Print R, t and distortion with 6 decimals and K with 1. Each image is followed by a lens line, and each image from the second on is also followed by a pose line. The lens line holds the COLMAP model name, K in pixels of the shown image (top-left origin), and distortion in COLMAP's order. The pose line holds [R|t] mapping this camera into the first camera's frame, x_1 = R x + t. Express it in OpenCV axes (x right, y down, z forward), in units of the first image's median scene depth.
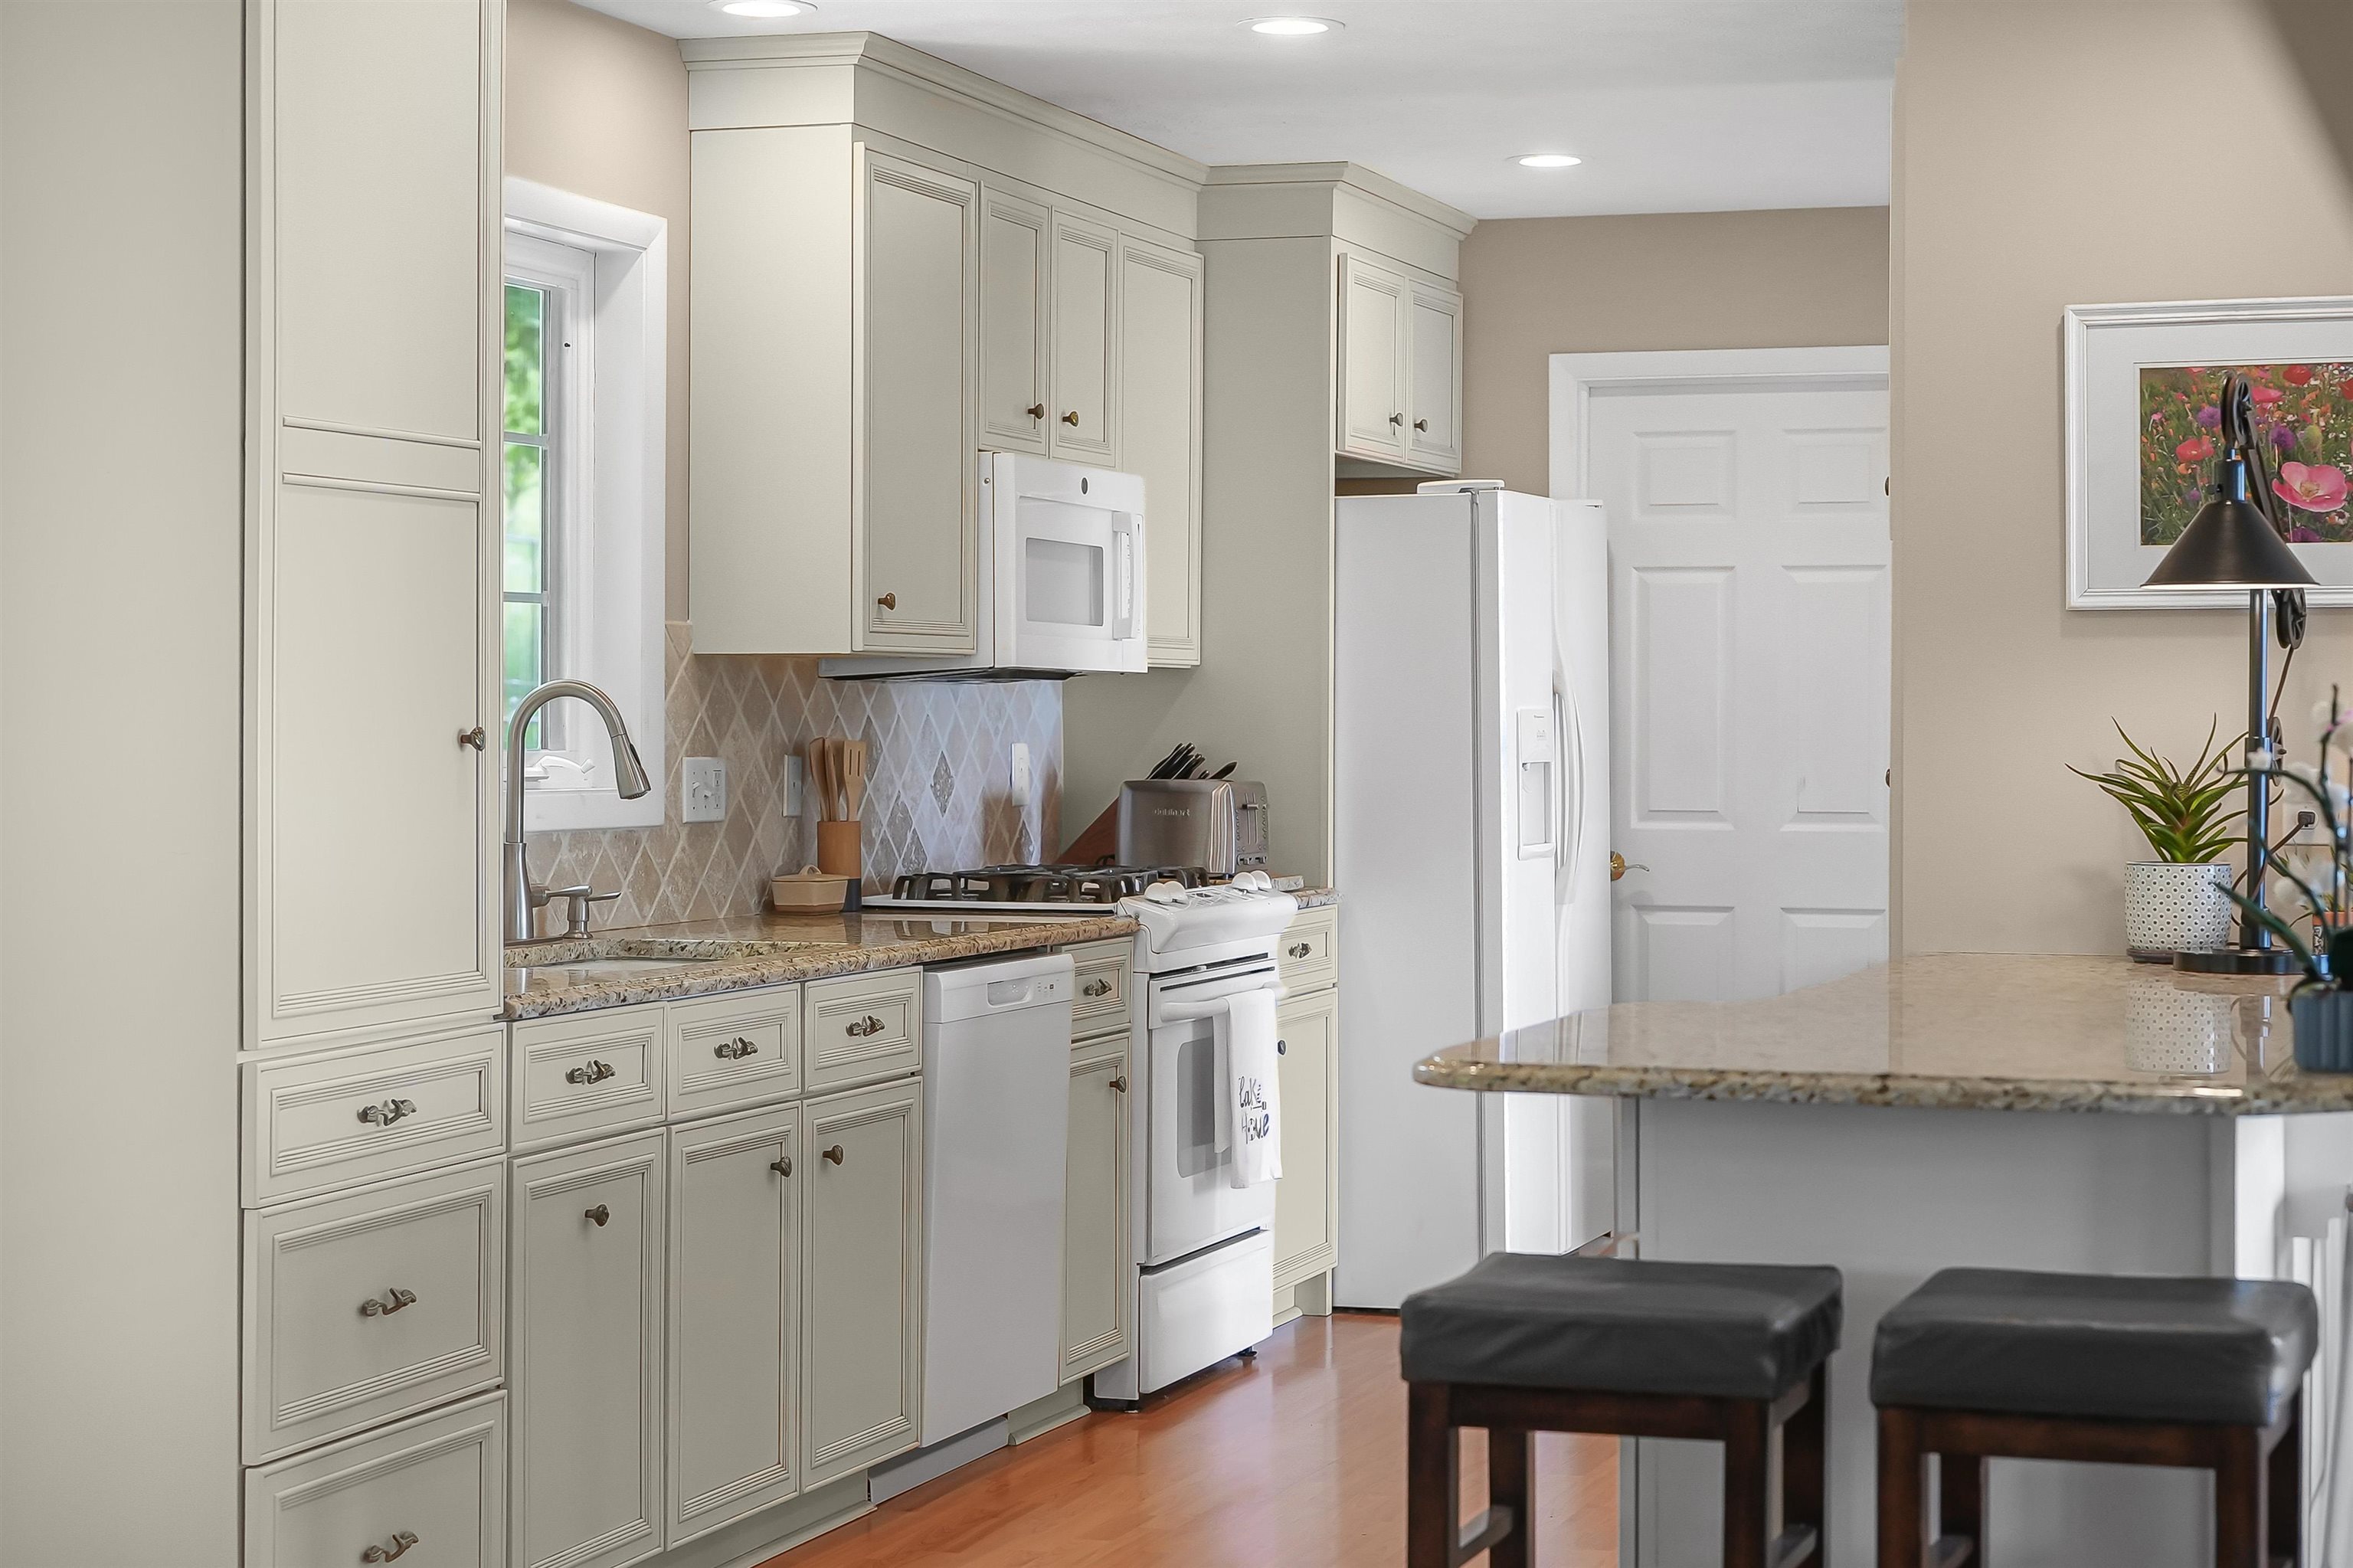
lens RADIAL K [[4038.9, 0, 1176.5], [0, 4038.9, 784.0], [0, 0, 1]] dist [-0.031035, -0.066122]
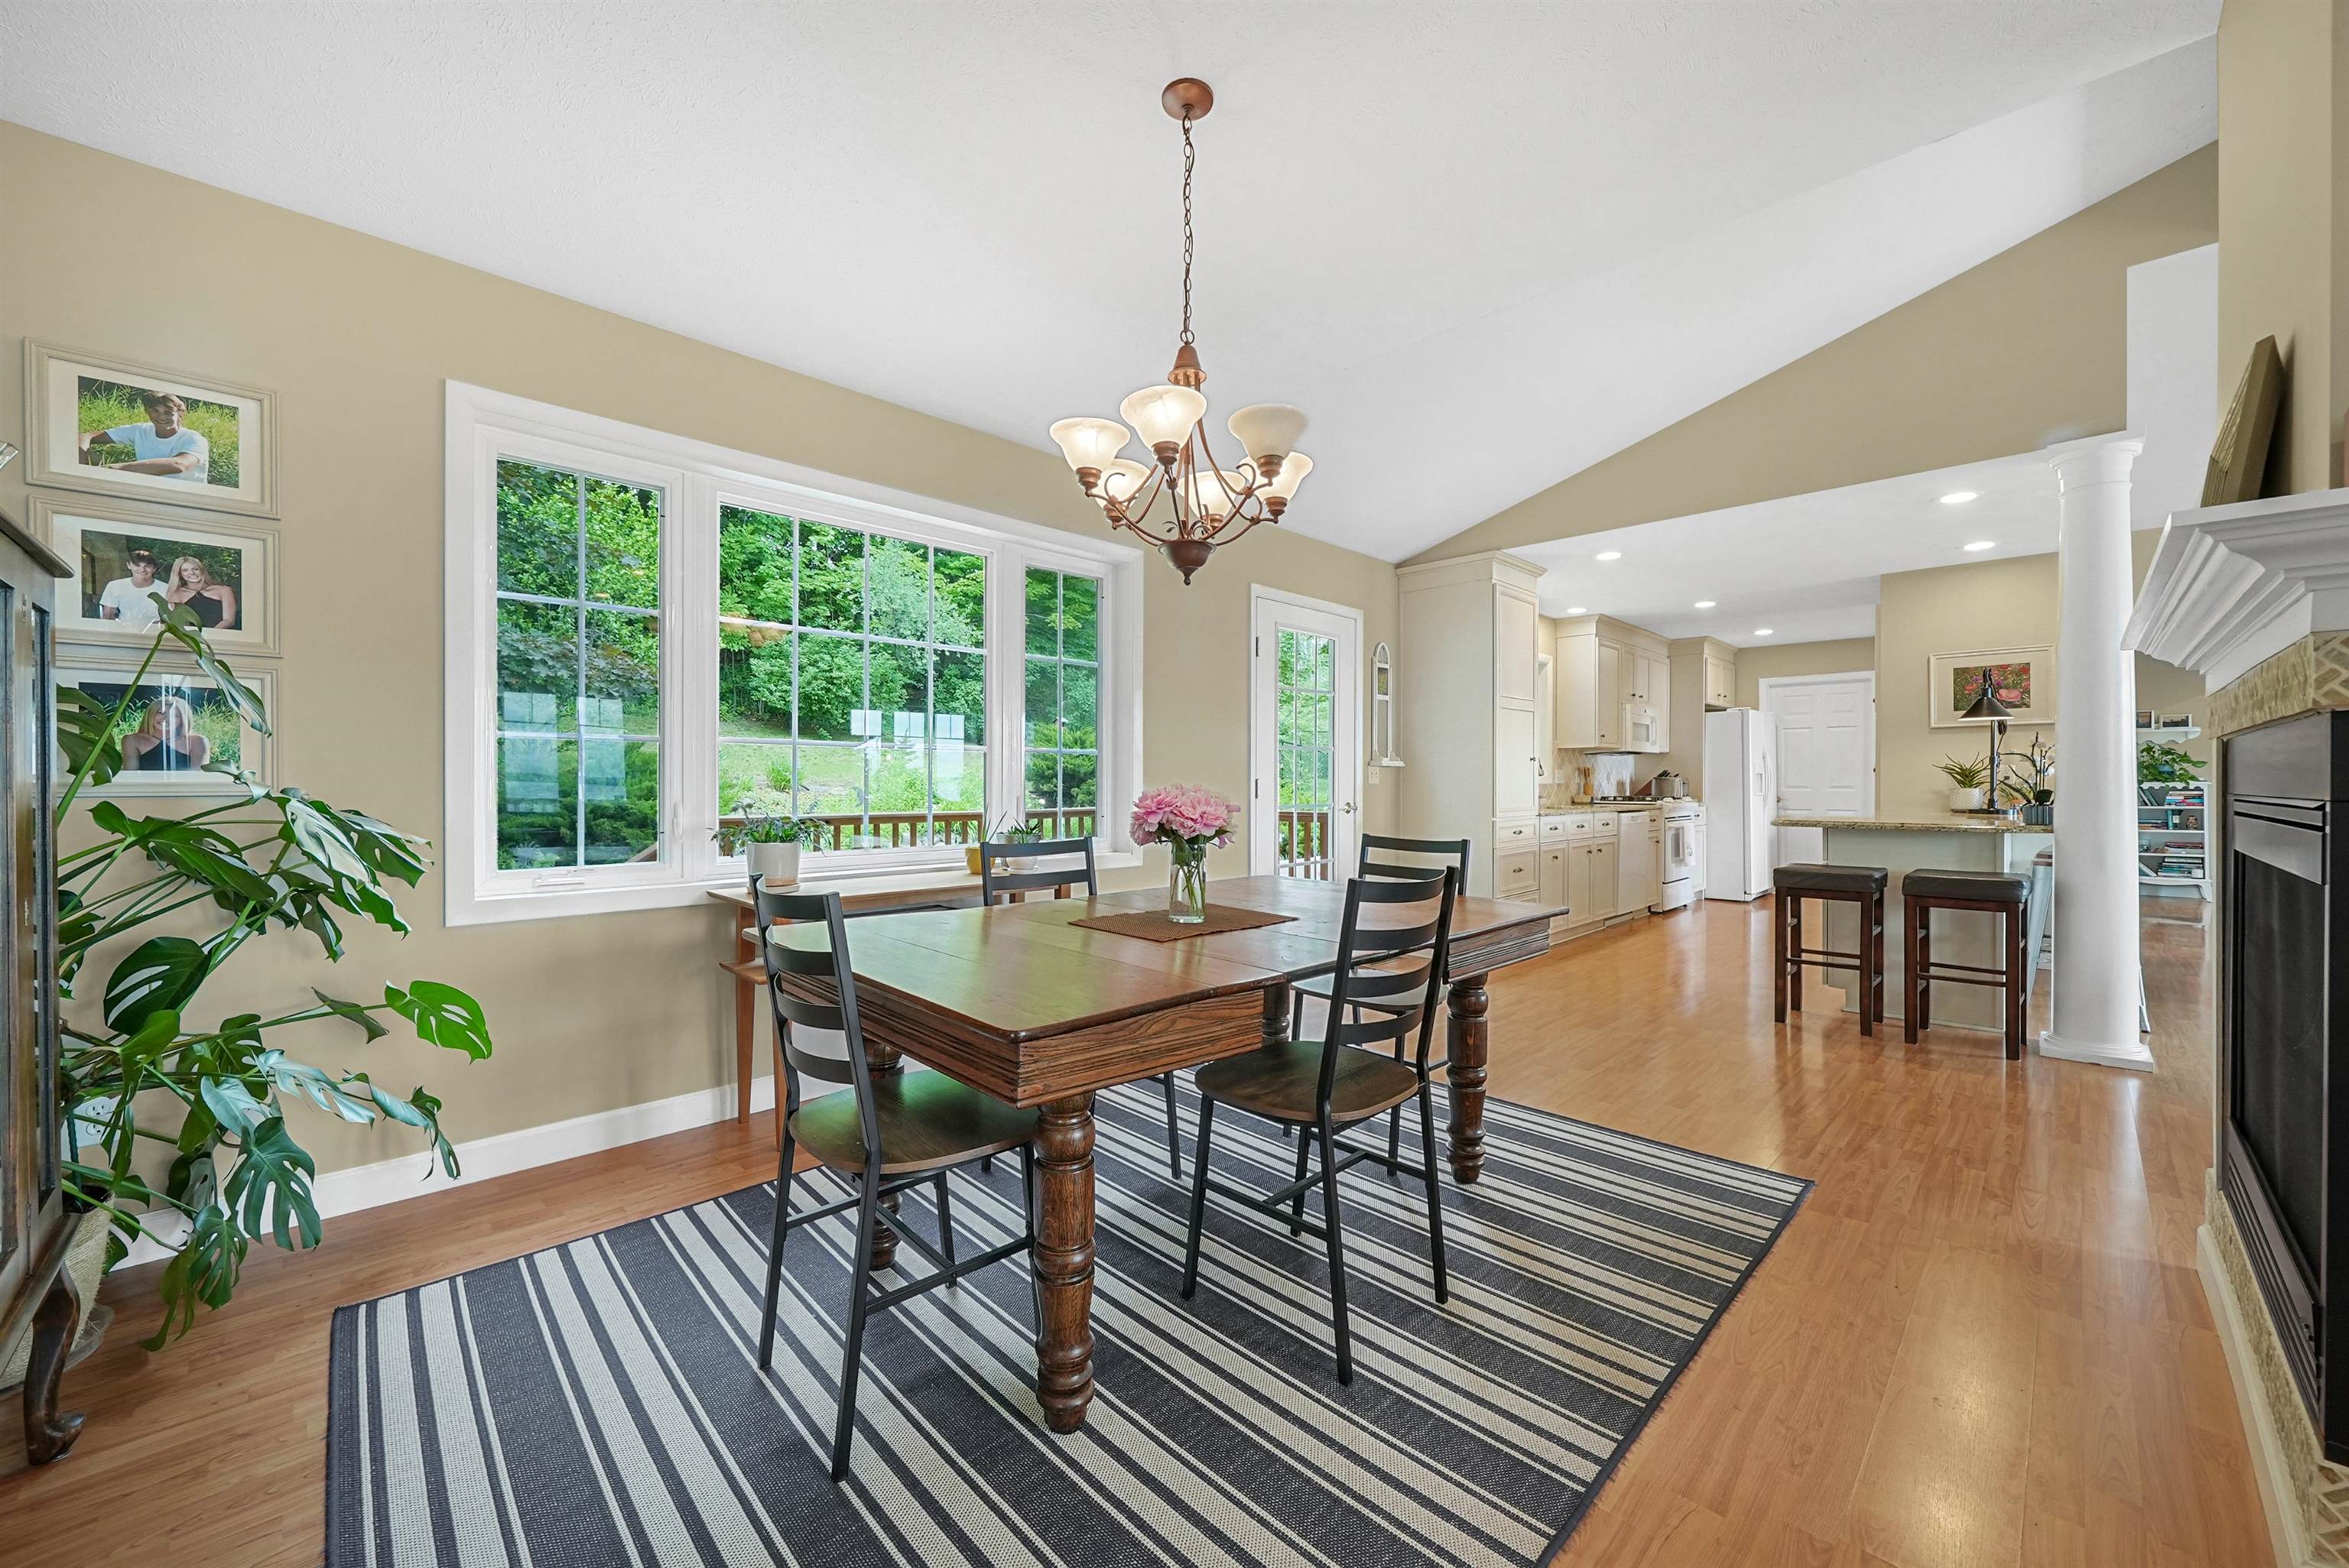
lens RADIAL K [[865.4, 0, 1174.5], [0, 865.4, 784.0], [0, 0, 1]] dist [-0.014668, 0.000017]
pose [[0.890830, -0.000468, -0.454336, -0.070463], [-0.005139, 0.999925, -0.011108, 0.027996], [0.454307, 0.012230, 0.890761, -0.131599]]
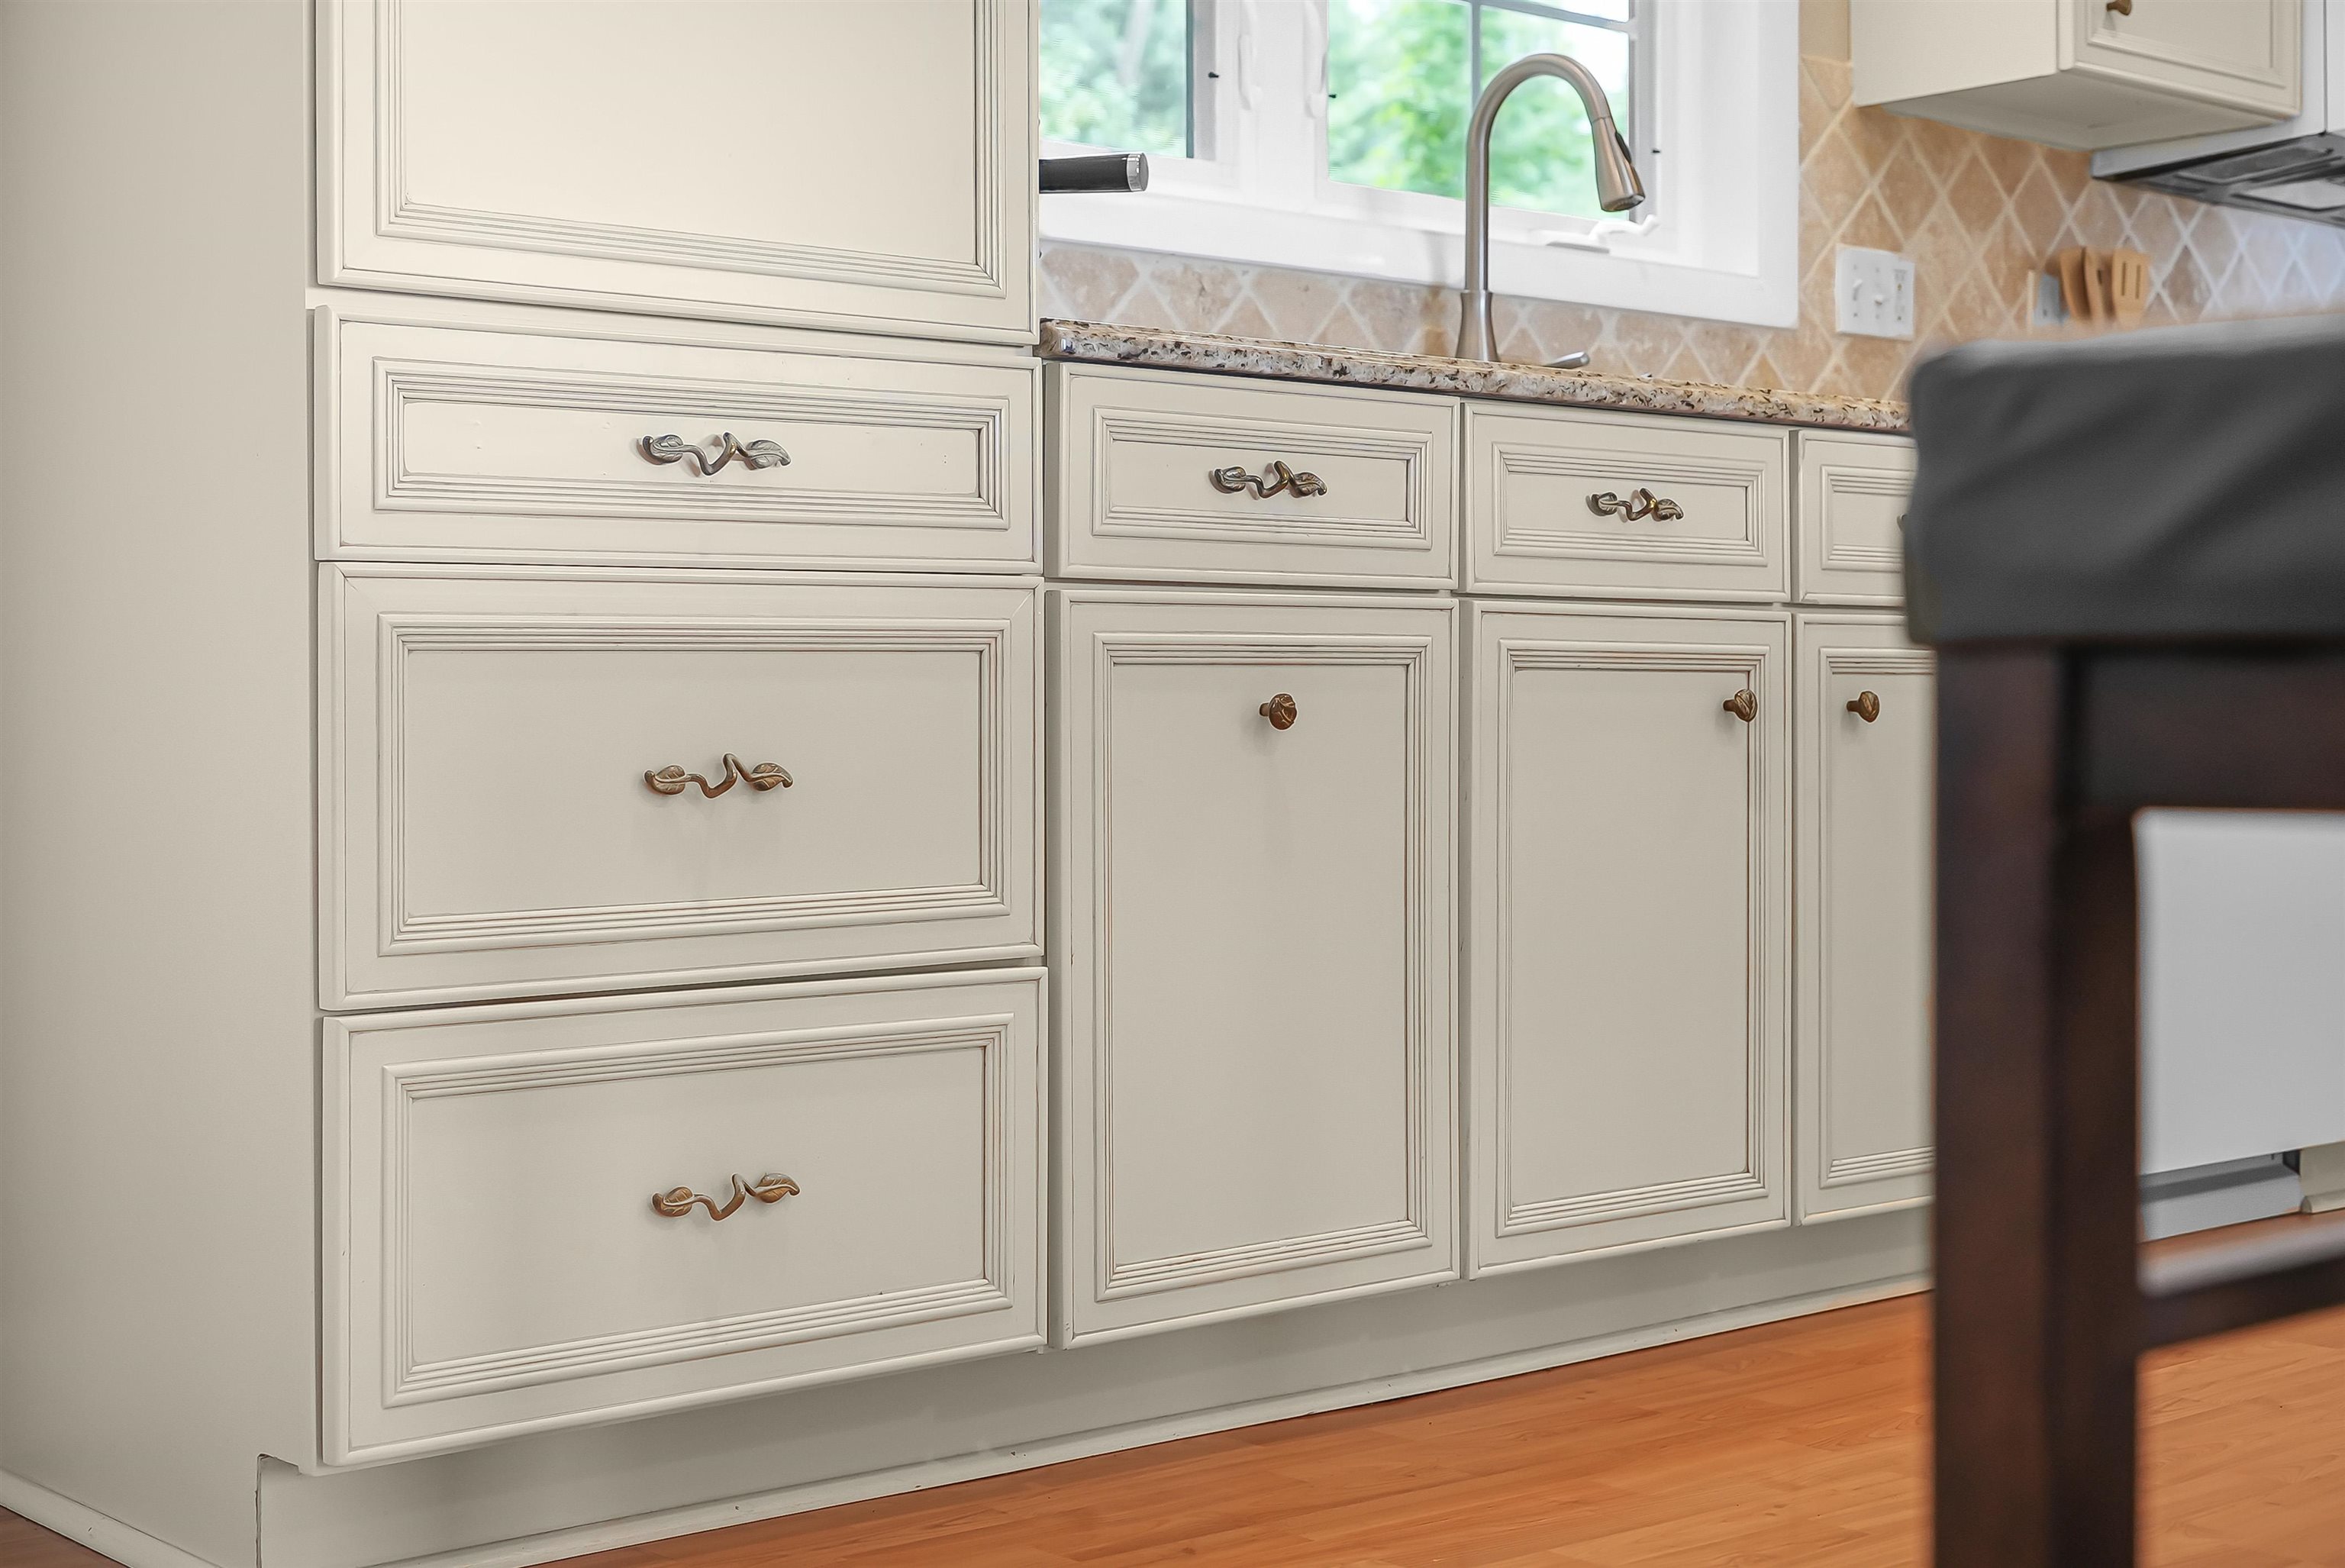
lens RADIAL K [[3184.1, 0, 1170.0], [0, 3184.1, 738.2], [0, 0, 1]] dist [-0.002374, 0.046029]
pose [[0.862796, 0.003908, -0.505537, 0.079435], [-0.004940, 0.999988, -0.000700, 0.099925], [0.505528, 0.003101, 0.862805, 0.513111]]
